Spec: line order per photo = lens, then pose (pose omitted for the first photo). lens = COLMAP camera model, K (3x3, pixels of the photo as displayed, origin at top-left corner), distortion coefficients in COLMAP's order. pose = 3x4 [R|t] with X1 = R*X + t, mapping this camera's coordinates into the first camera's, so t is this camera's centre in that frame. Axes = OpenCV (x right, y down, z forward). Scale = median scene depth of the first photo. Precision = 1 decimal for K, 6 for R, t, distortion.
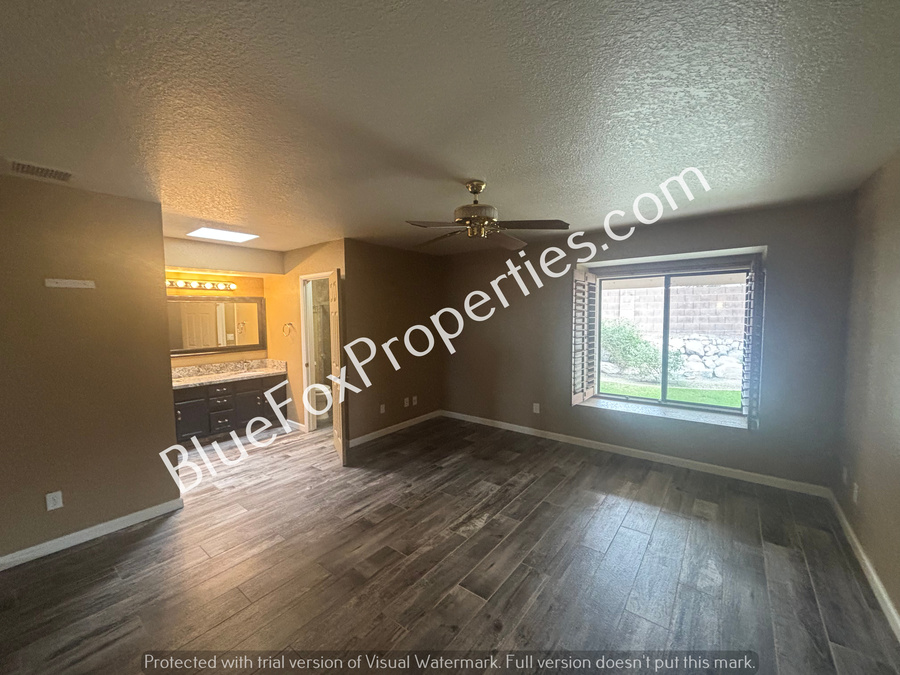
lens RADIAL K [[361.5, 0, 450.0], [0, 361.5, 337.5], [0, 0, 1]] dist [0.002003, 0.000281]
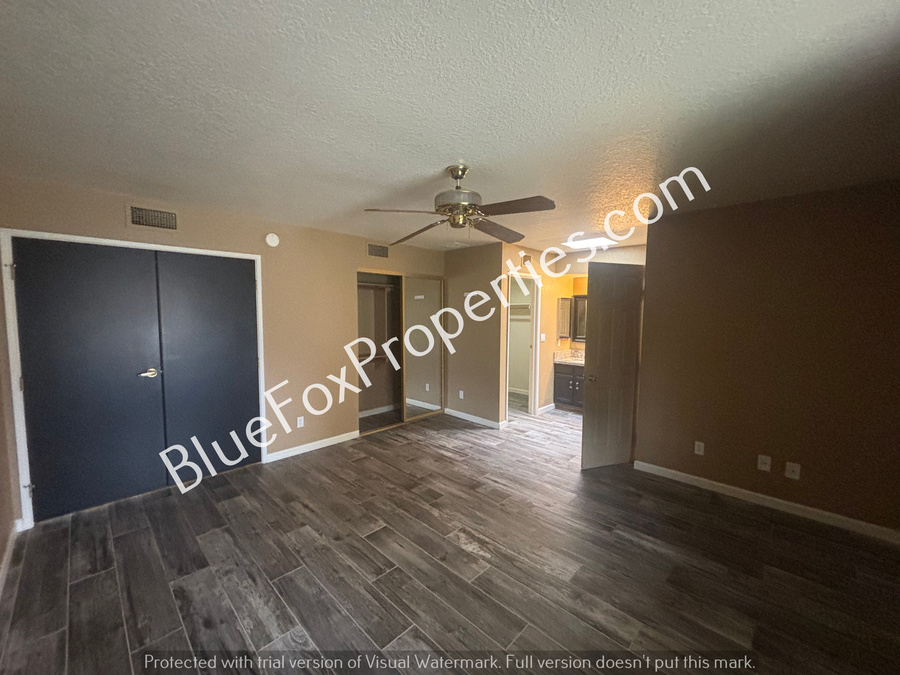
lens RADIAL K [[361.5, 0, 450.0], [0, 361.5, 337.5], [0, 0, 1]] dist [0.002003, 0.000281]
pose [[-0.098516, 0.084147, -0.991571, 0.738830], [-0.073927, 0.993046, 0.091617, -0.058065], [0.992386, 0.082329, -0.091610, 0.795779]]
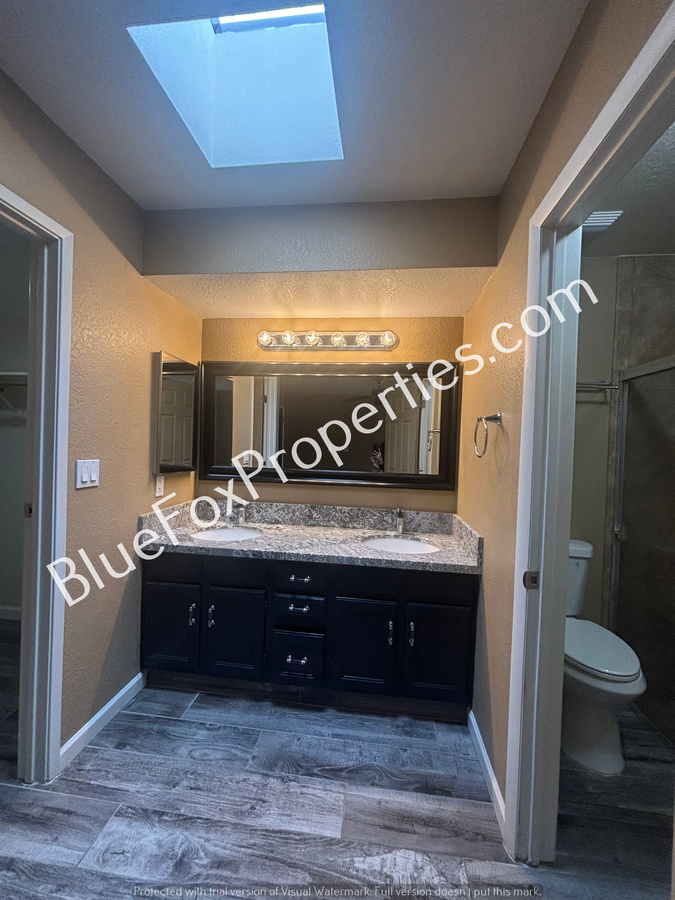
lens RADIAL K [[361.5, 0, 337.5], [0, 361.5, 450.0], [0, 0, 1]] dist [0.002003, 0.000281]
pose [[0.527259, 0.044650, -0.848530, -0.377065], [-0.098081, 0.995141, -0.008580, 0.005948], [0.844025, 0.087749, 0.529077, 1.087274]]
